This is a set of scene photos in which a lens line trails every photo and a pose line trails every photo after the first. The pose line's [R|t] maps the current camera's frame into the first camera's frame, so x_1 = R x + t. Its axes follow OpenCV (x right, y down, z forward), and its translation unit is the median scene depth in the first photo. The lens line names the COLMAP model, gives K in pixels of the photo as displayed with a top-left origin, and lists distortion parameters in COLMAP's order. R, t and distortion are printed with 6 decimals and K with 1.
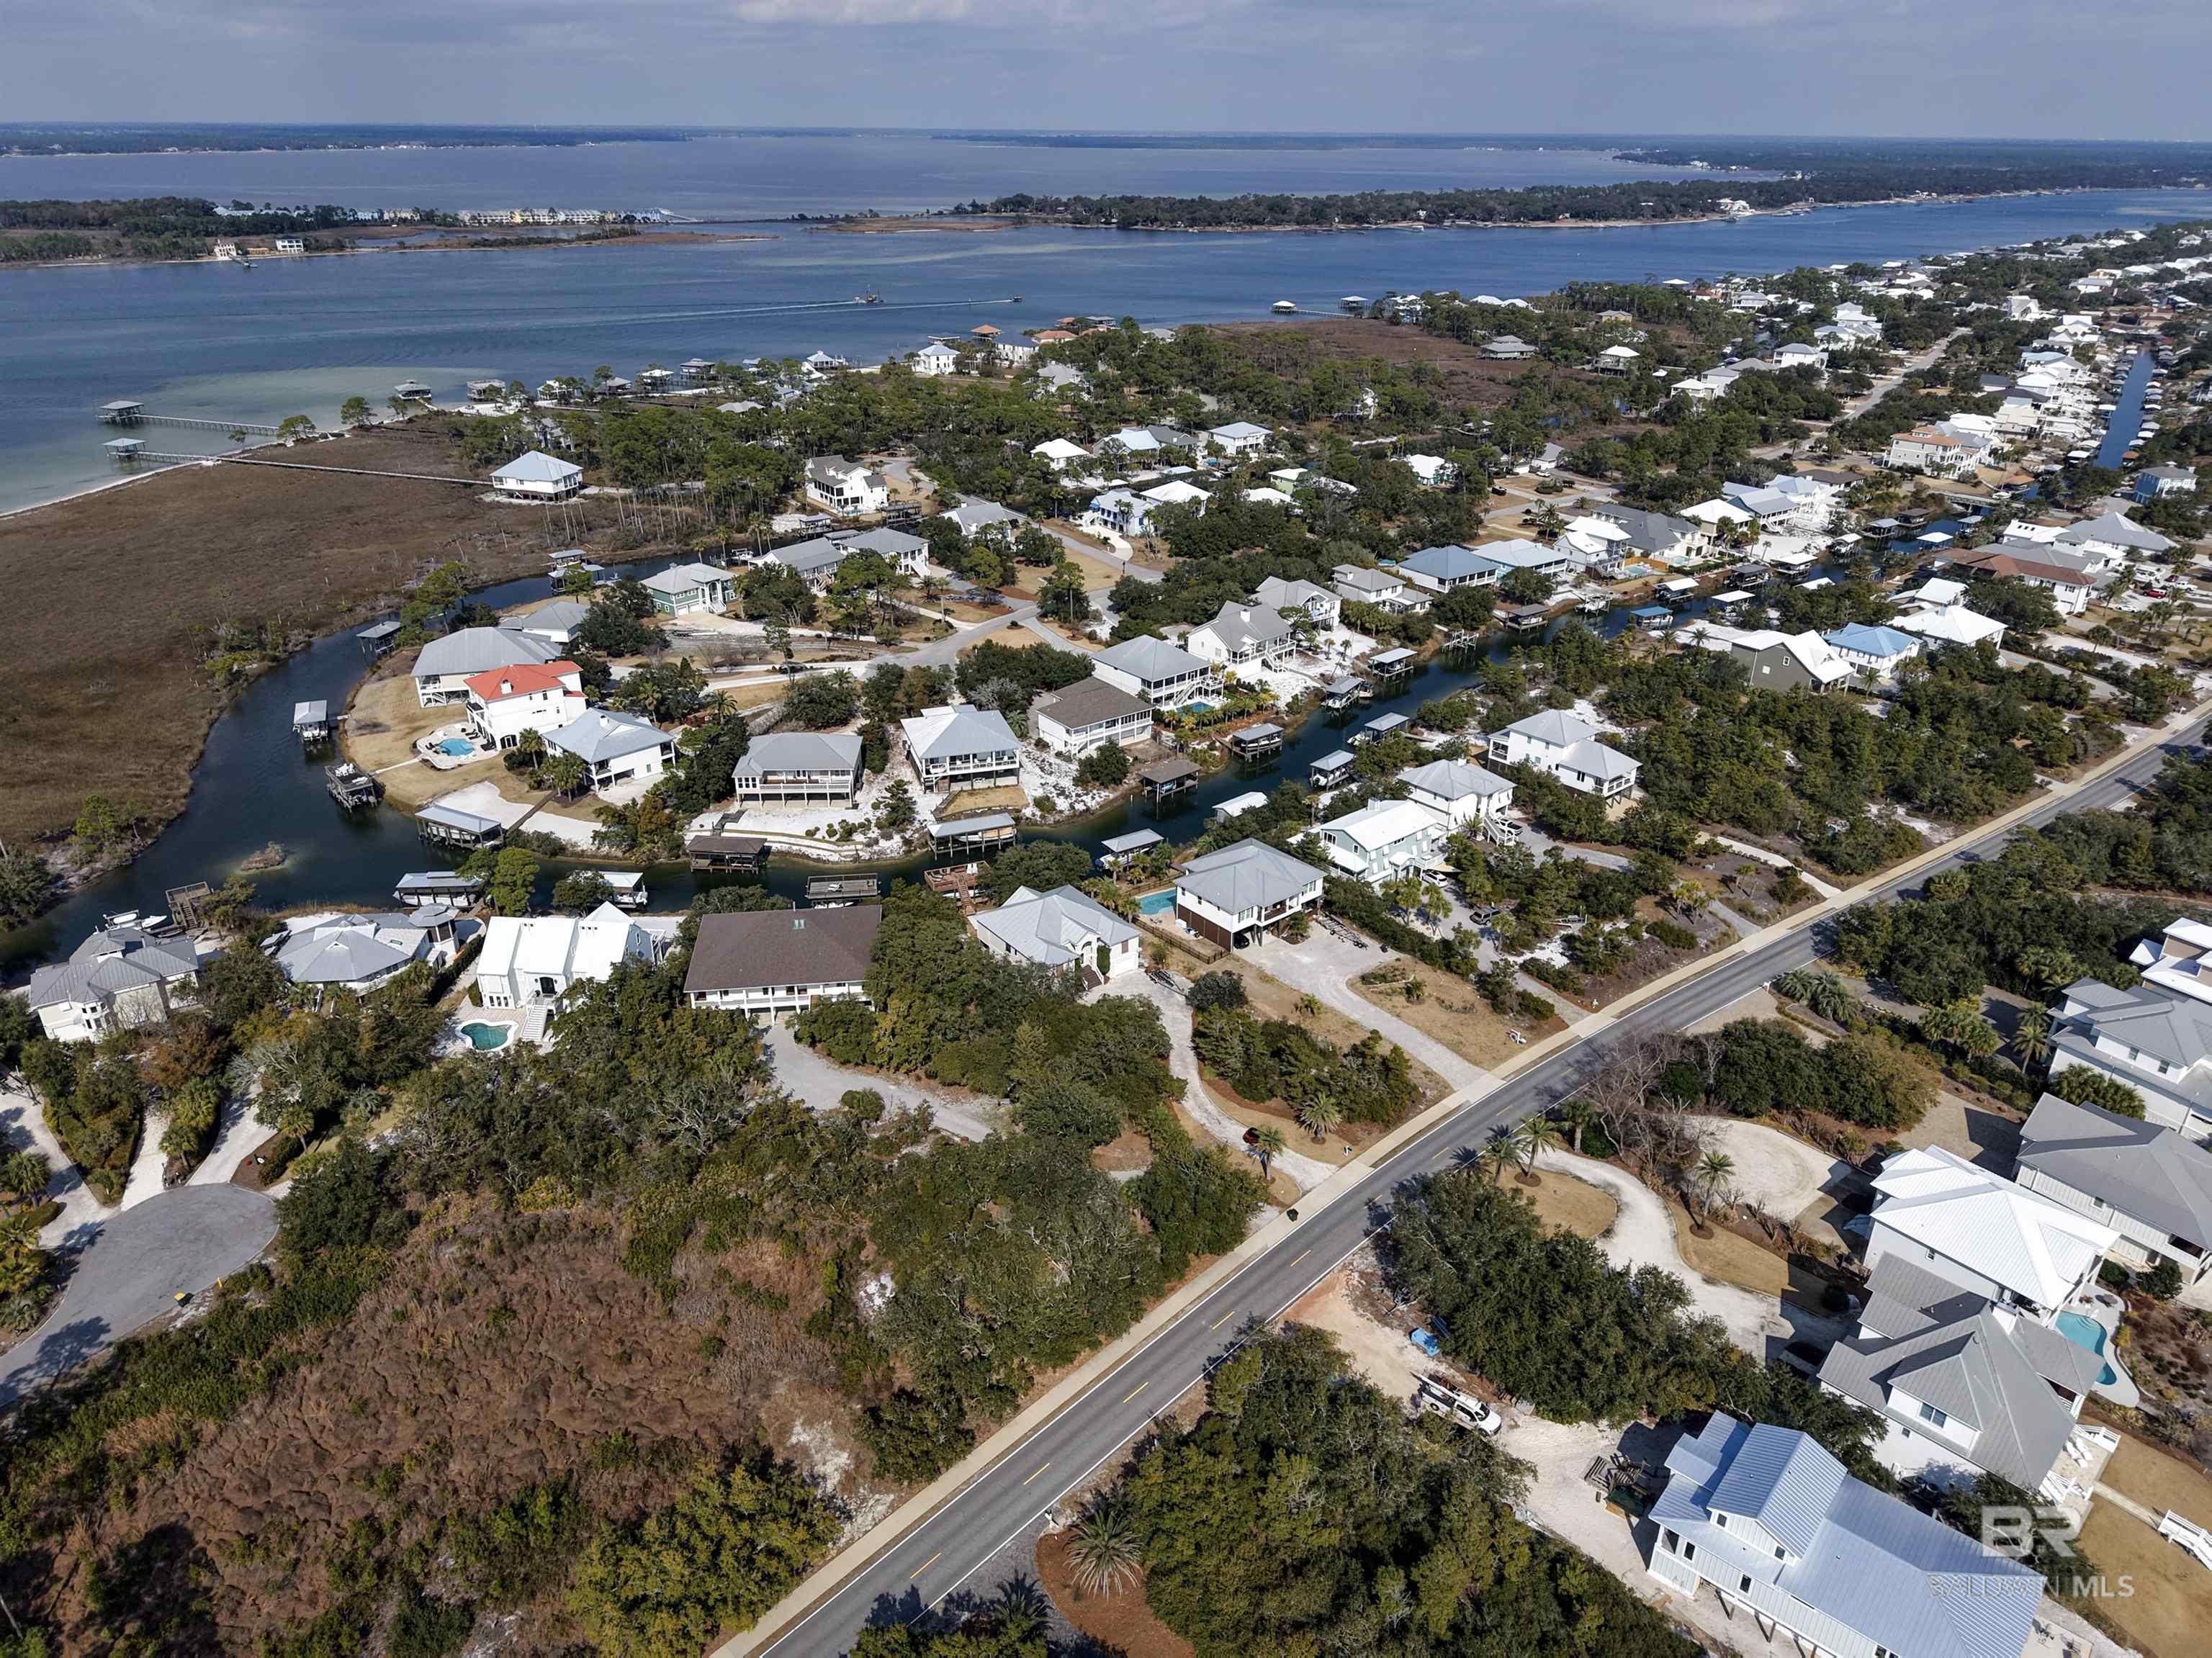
lens RADIAL K [[1495.1, 0, 1106.0], [0, 1495.1, 829.0], [0, 0, 1]] dist [0.025930, -0.024243]
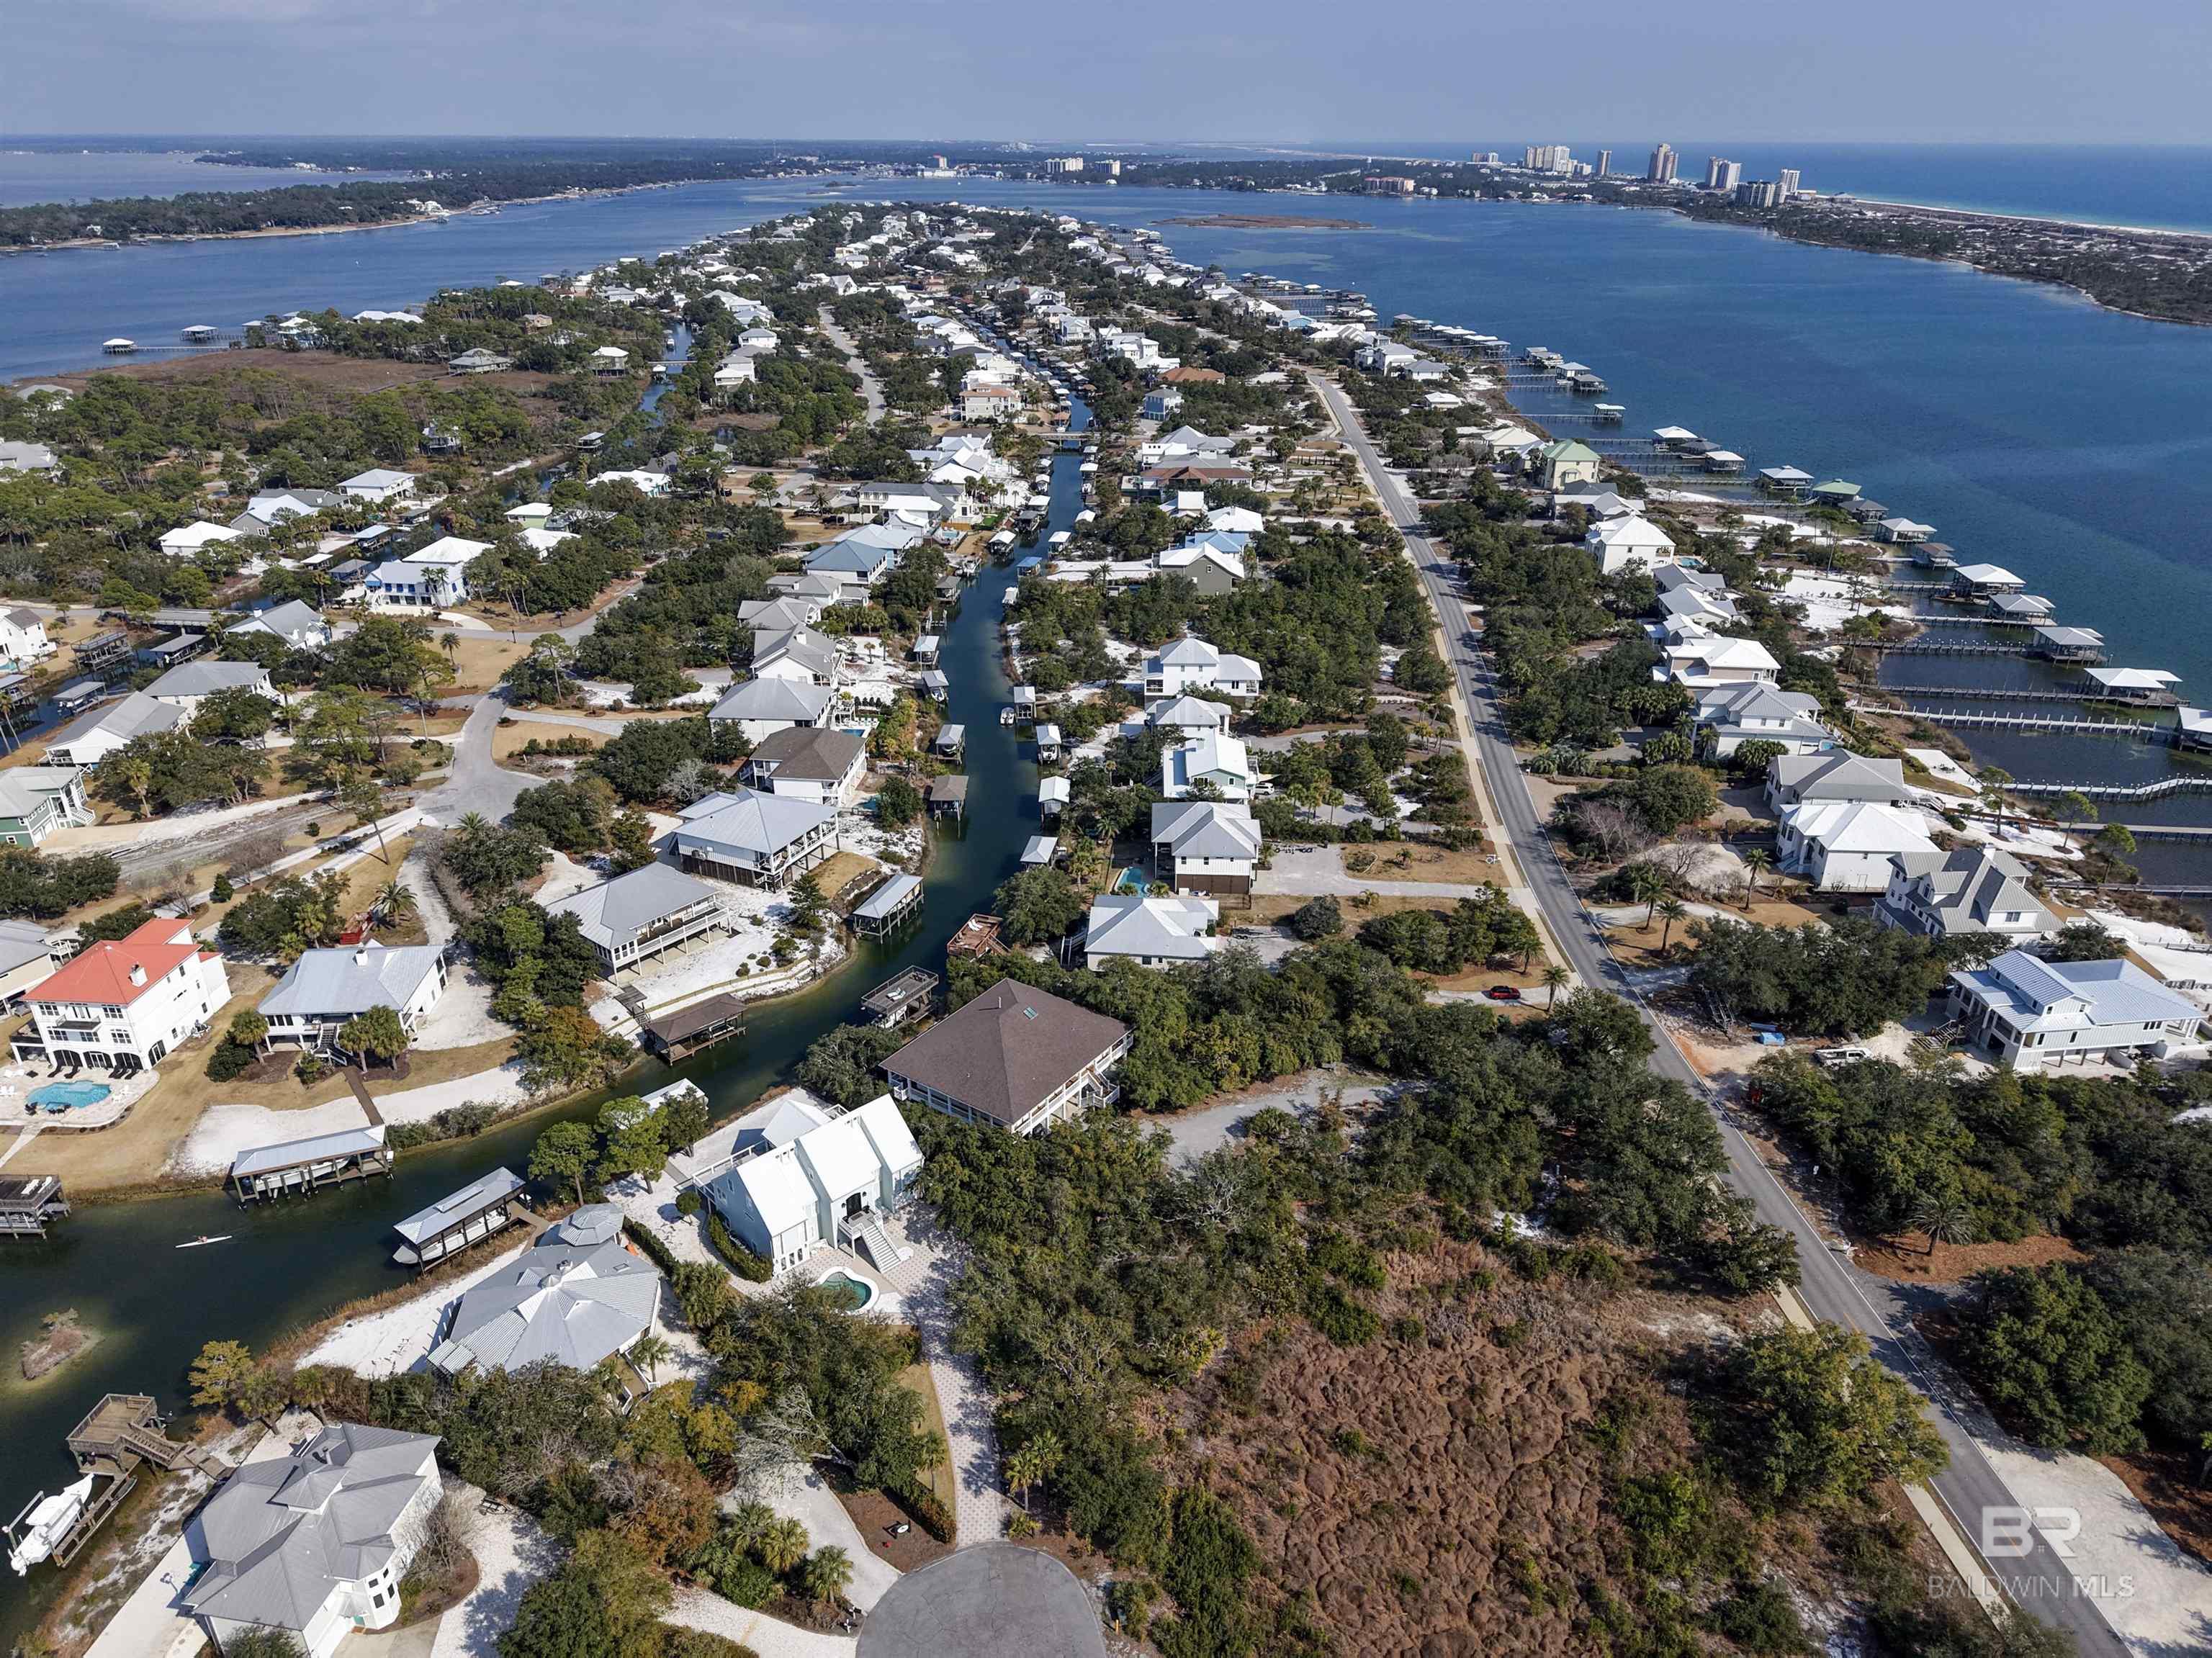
lens RADIAL K [[1495.1, 0, 1106.0], [0, 1495.1, 829.0], [0, 0, 1]] dist [0.025930, -0.024243]
pose [[0.664650, -0.319723, 0.675291, -0.563579], [0.319444, 0.938646, 0.130001, -0.108993], [-0.675423, 0.129312, 0.726004, 0.221329]]
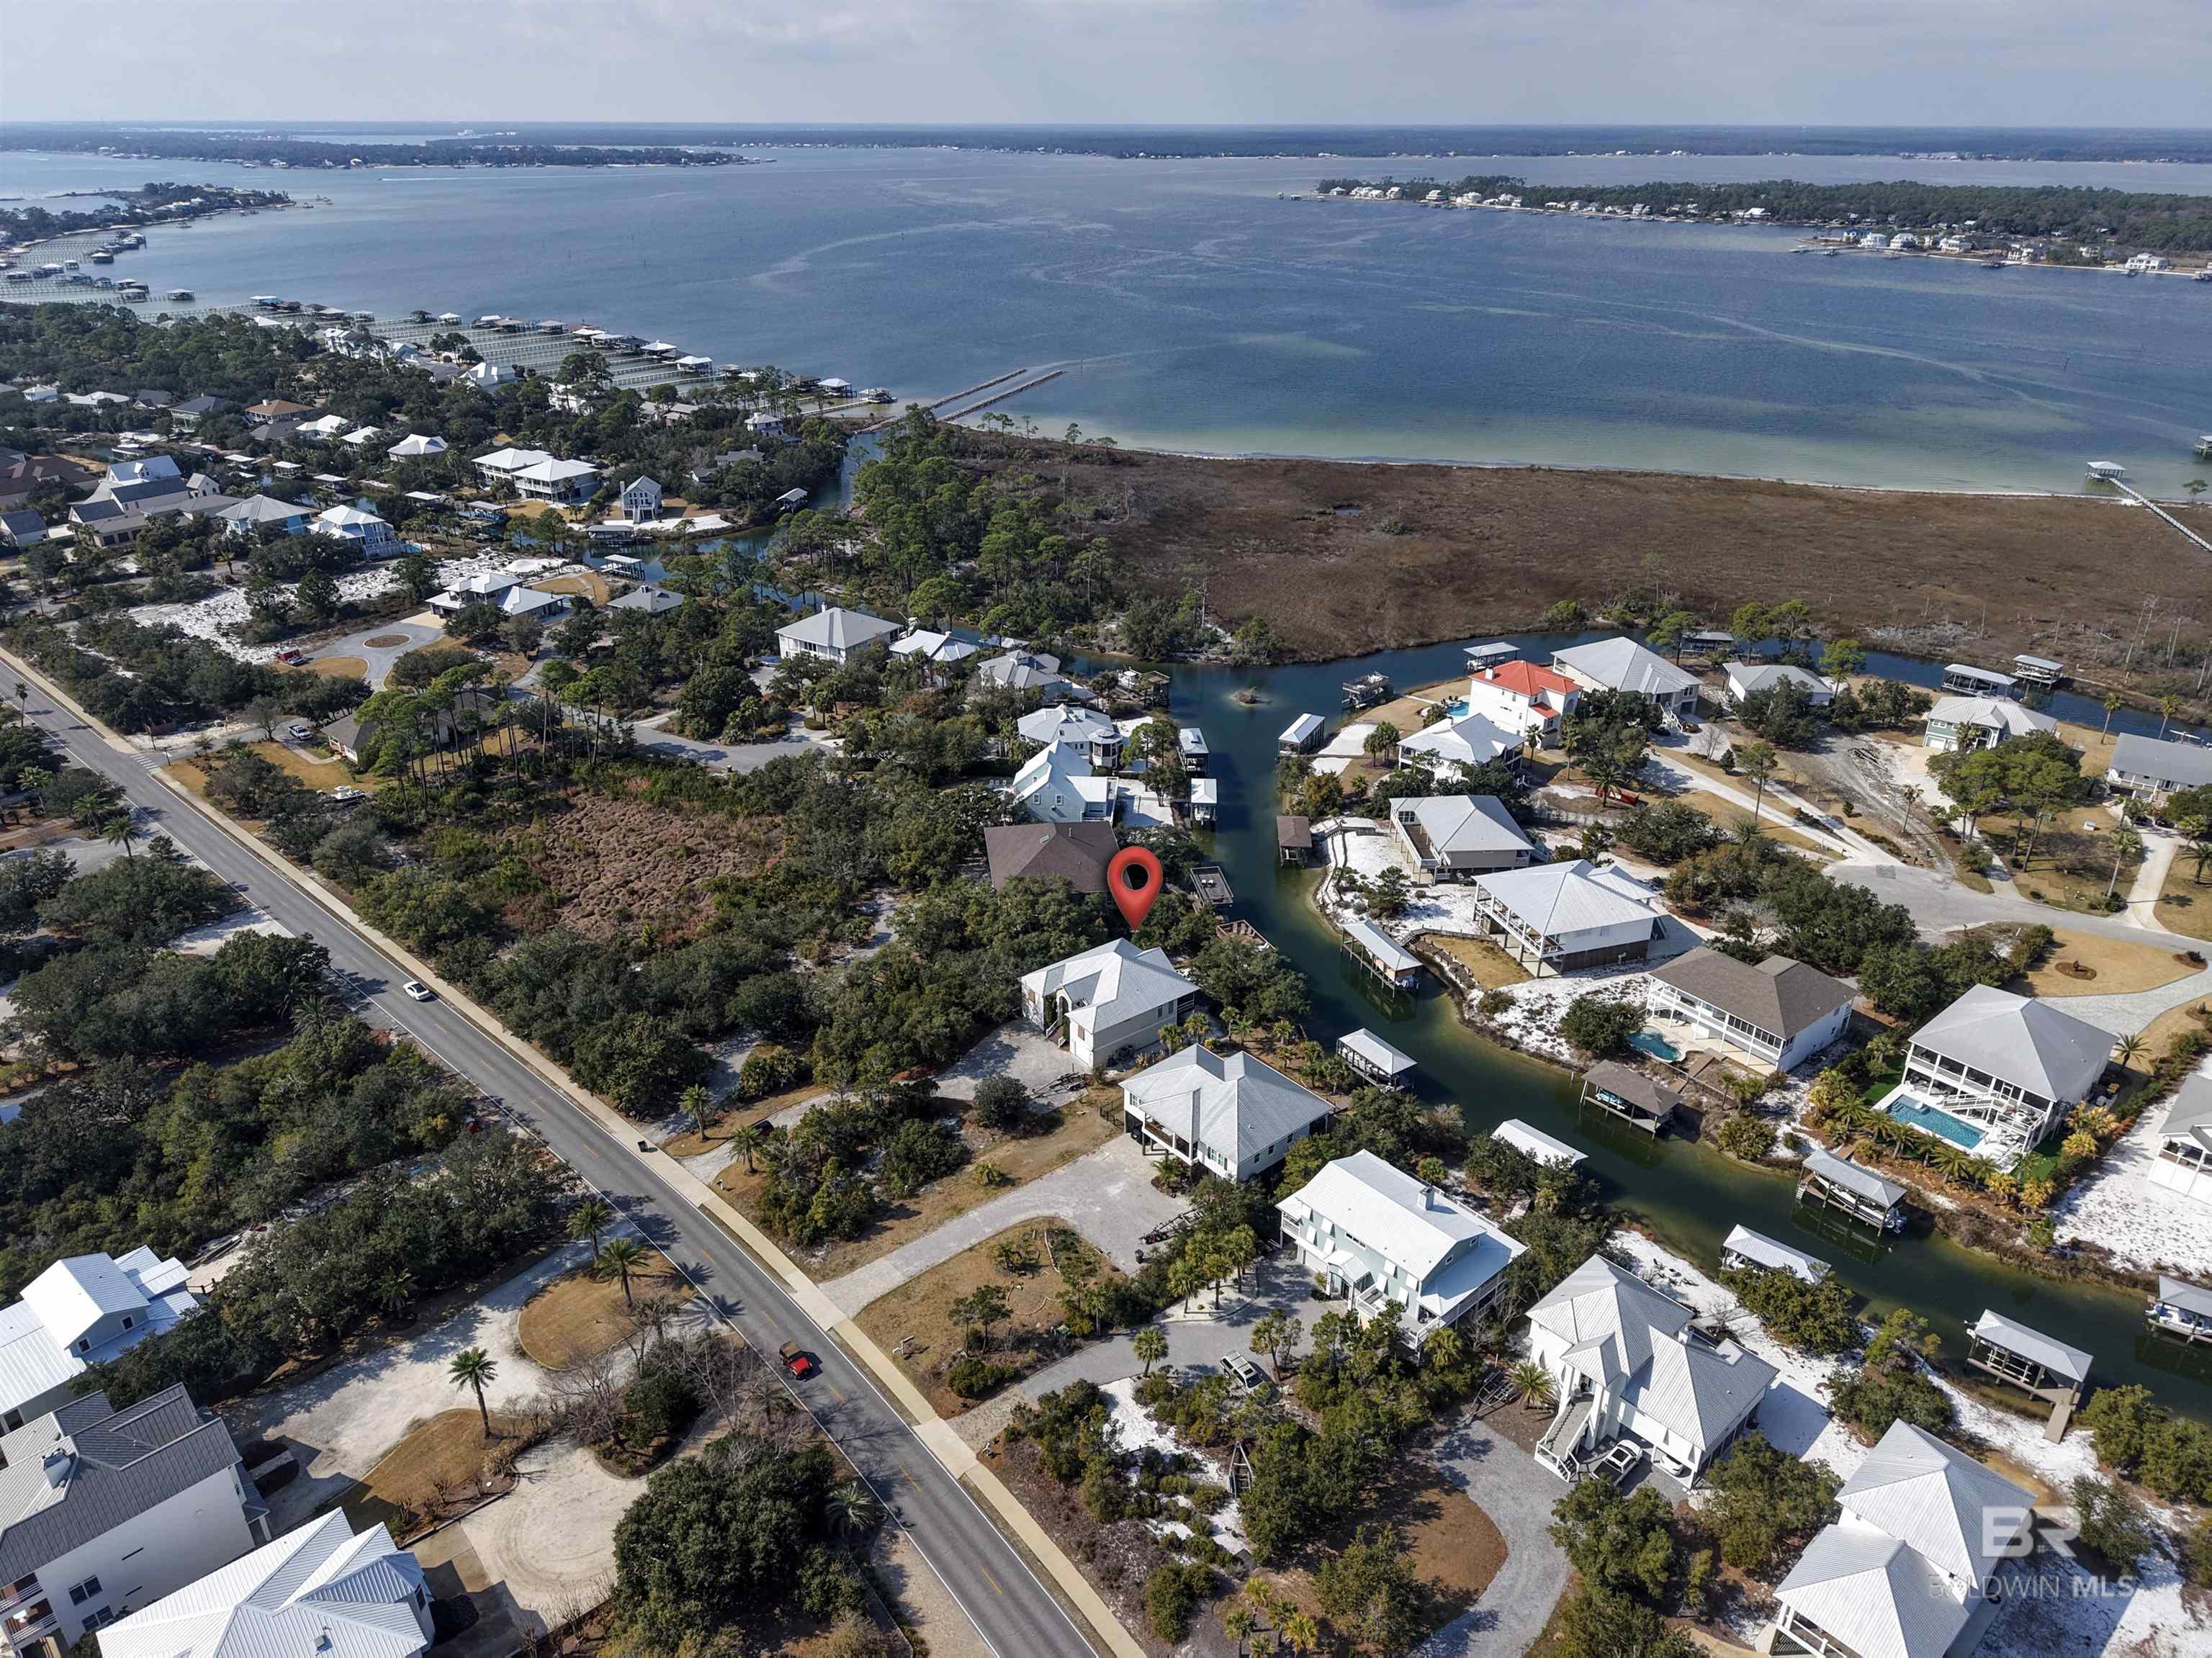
lens RADIAL K [[1495.1, 0, 1106.0], [0, 1495.1, 829.0], [0, 0, 1]] dist [0.025930, -0.024243]
pose [[0.009052, 0.418148, -0.908334, 0.616874], [-0.427363, 0.822850, 0.374537, -0.290719], [0.904035, 0.384798, 0.186150, 0.616941]]
